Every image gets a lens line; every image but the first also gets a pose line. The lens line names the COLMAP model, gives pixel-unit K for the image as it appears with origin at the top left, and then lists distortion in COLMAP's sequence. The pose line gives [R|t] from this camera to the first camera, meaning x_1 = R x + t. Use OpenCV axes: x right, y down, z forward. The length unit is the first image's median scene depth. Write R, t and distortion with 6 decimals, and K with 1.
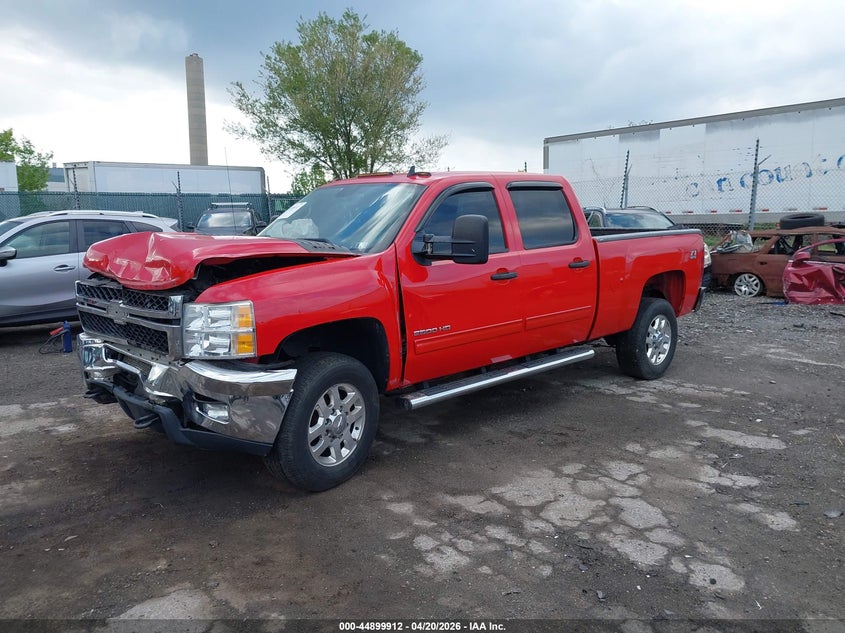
lens RADIAL K [[663.1, 0, 419.7], [0, 663.1, 317.8], [0, 0, 1]] dist [0.005679, 0.006978]
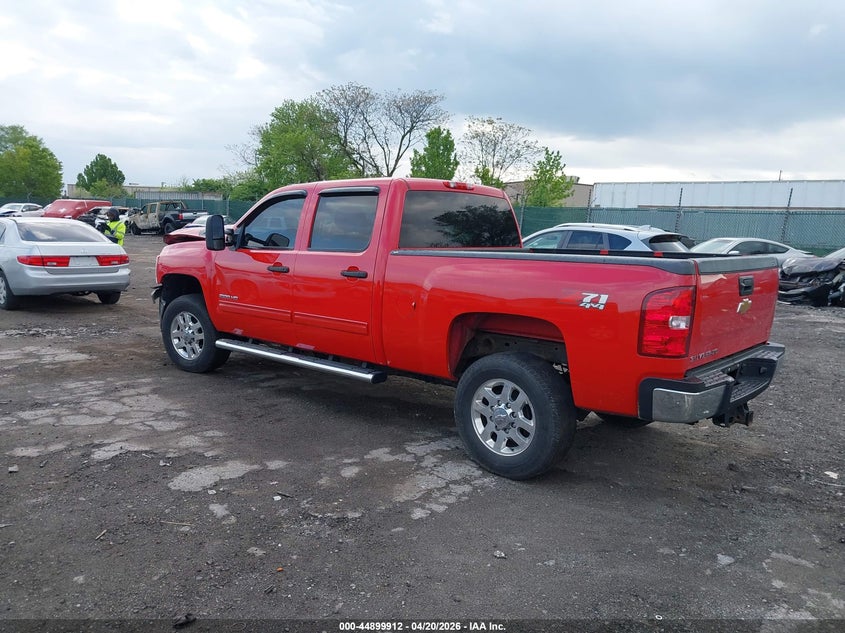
lens RADIAL K [[663.1, 0, 419.7], [0, 663.1, 317.8], [0, 0, 1]] dist [0.005679, 0.006978]
pose [[0.080325, 0.141659, -0.986651, 1.512287], [-0.177499, 0.976062, 0.125688, -0.196592], [0.980837, 0.165034, 0.103547, 1.301147]]
